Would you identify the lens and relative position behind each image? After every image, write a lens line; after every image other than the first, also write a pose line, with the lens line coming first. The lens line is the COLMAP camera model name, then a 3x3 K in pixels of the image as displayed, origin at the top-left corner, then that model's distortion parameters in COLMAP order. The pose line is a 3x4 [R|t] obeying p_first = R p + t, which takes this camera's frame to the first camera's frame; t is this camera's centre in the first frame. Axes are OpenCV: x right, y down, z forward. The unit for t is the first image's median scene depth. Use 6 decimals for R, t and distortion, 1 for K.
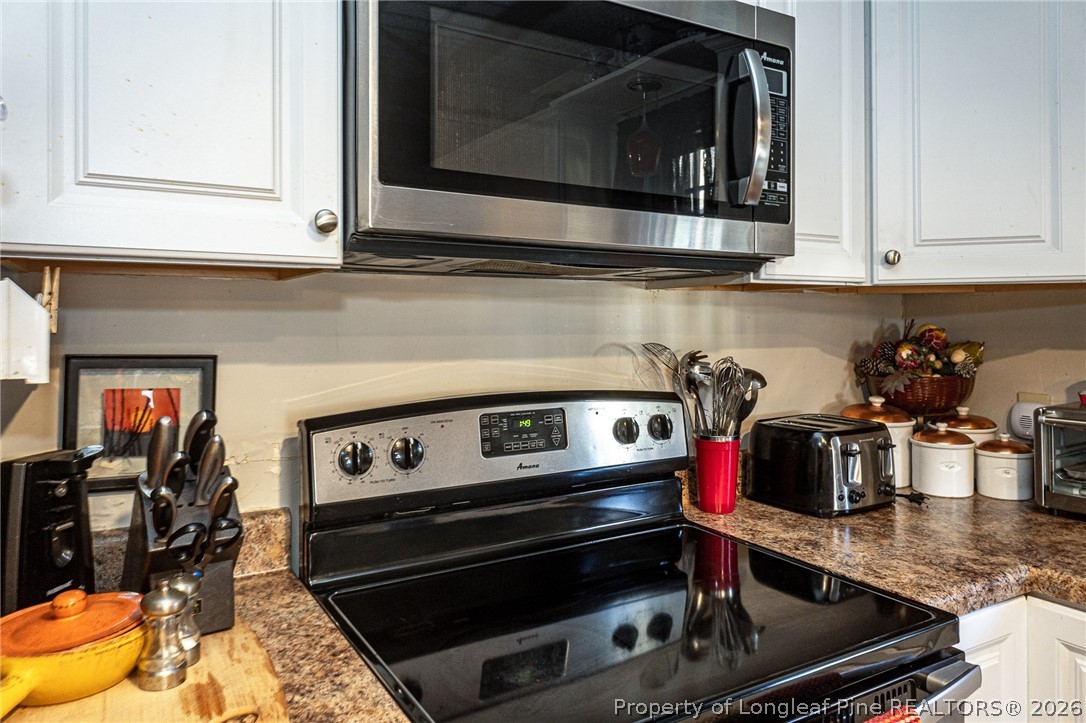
lens RADIAL K [[743.7, 0, 544.7], [0, 743.7, 316.7], [0, 0, 1]] dist [-0.000651, -0.001825]
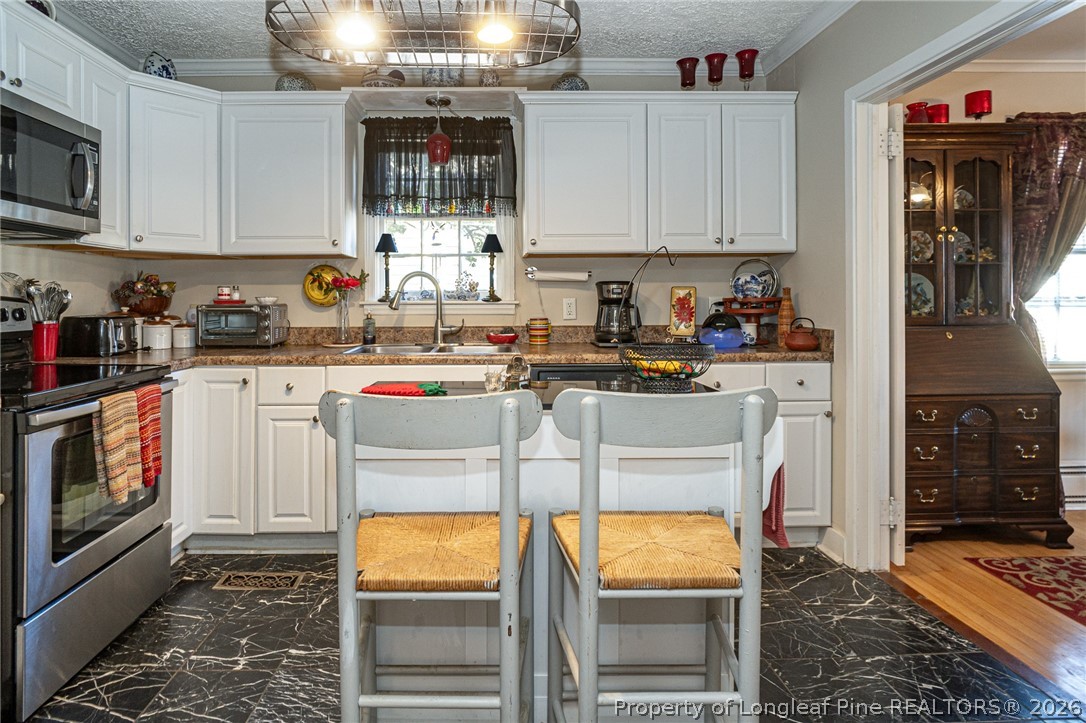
lens RADIAL K [[743.7, 0, 544.7], [0, 743.7, 316.7], [0, 0, 1]] dist [-0.000651, -0.001825]
pose [[0.528615, 0.003459, 0.848855, -0.756404], [-0.008853, 0.999960, 0.001438, 0.136680], [-0.848815, -0.008275, 0.528624, -1.179831]]
